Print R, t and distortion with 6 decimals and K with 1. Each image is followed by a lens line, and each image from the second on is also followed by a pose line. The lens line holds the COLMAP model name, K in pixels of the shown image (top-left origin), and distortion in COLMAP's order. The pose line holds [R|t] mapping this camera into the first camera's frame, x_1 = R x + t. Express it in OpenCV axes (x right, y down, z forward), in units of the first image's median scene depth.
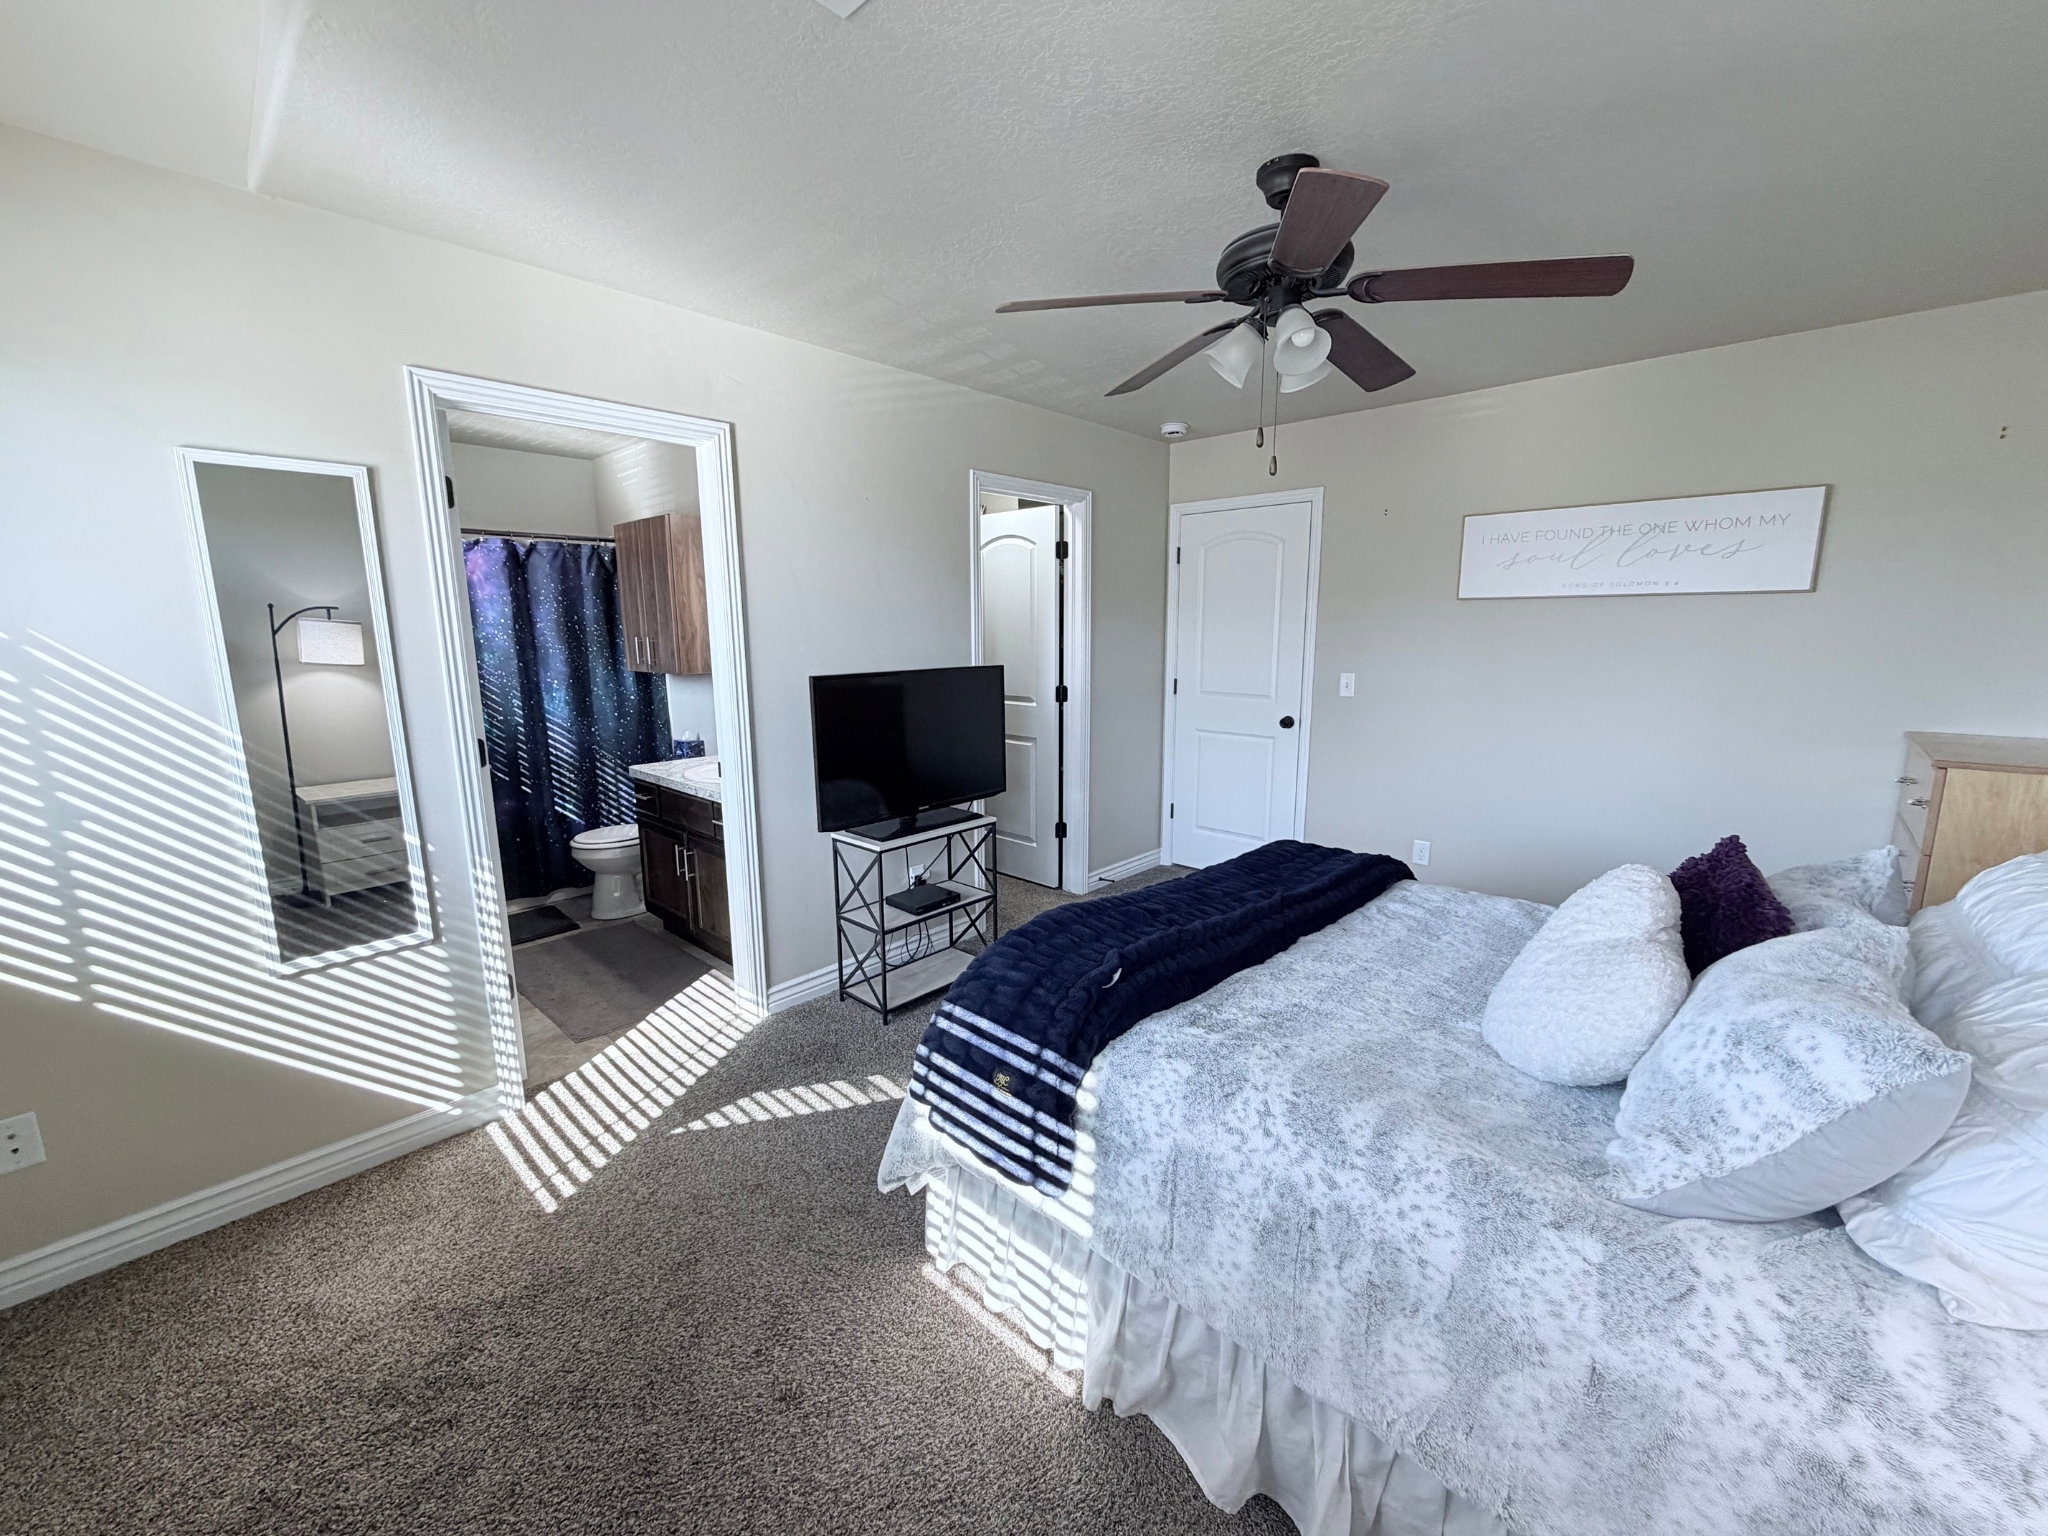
lens RADIAL K [[819.0, 0, 1019.6], [0, 819.0, 768.6], [0, 0, 1]] dist [-0.000020, 0.000533]
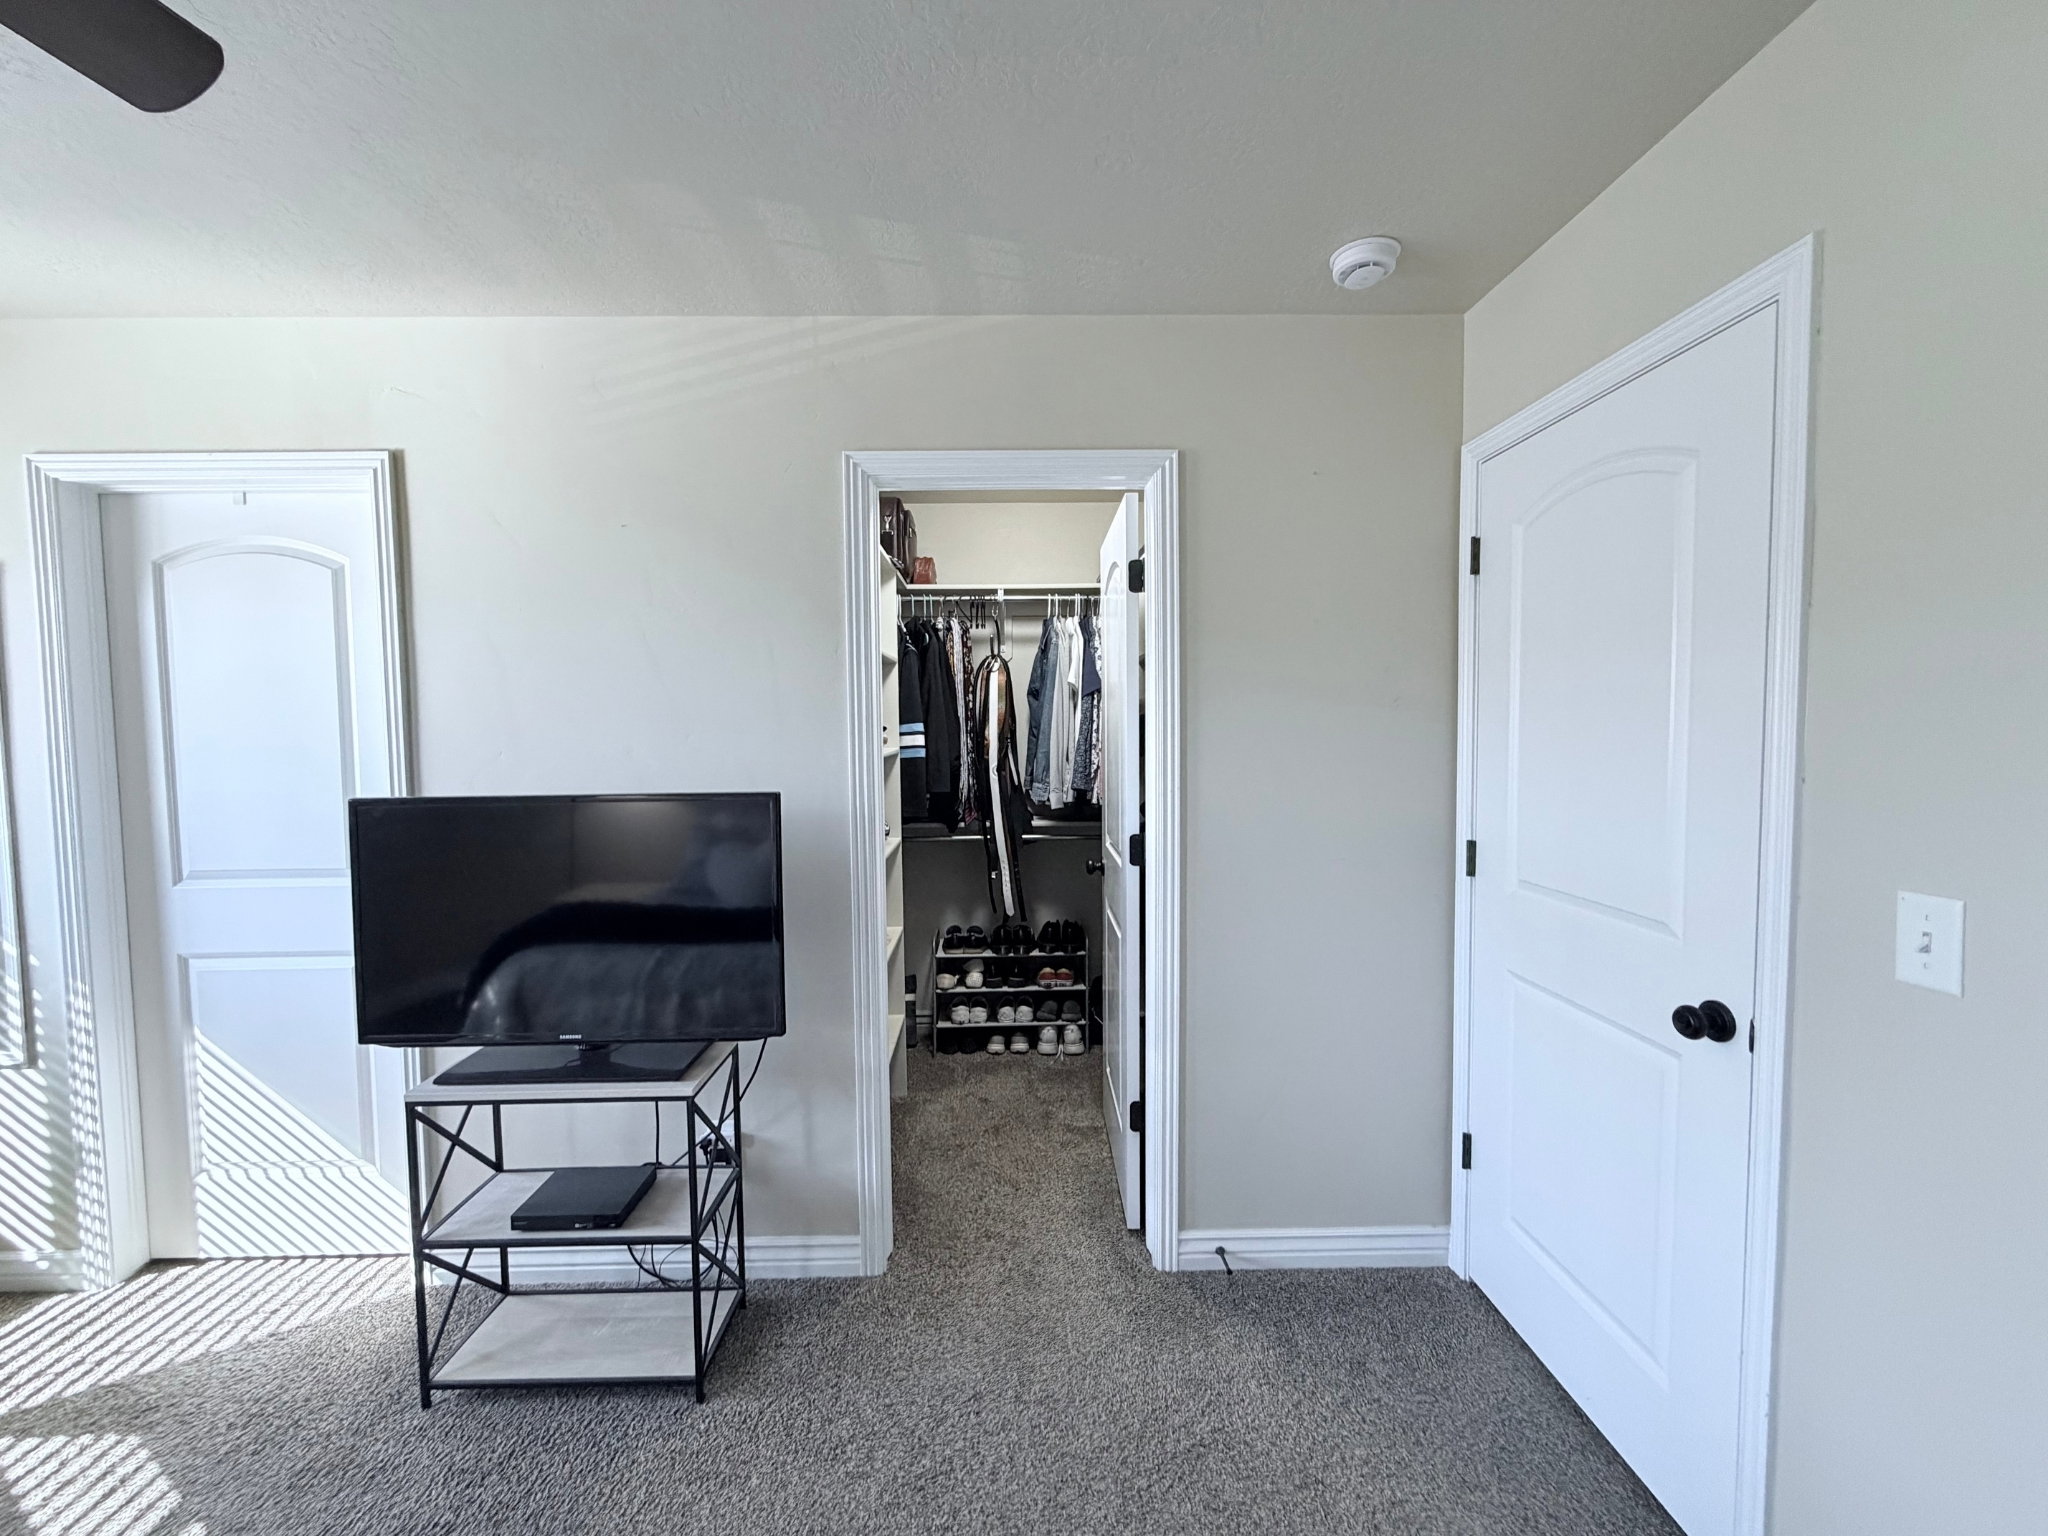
lens RADIAL K [[819.0, 0, 1019.6], [0, 819.0, 768.6], [0, 0, 1]] dist [-0.000020, 0.000533]
pose [[0.696189, 0.036707, -0.716919, 0.516671], [-0.121608, 0.990288, -0.067387, -0.139734], [0.707483, 0.134097, 0.693892, 0.834895]]
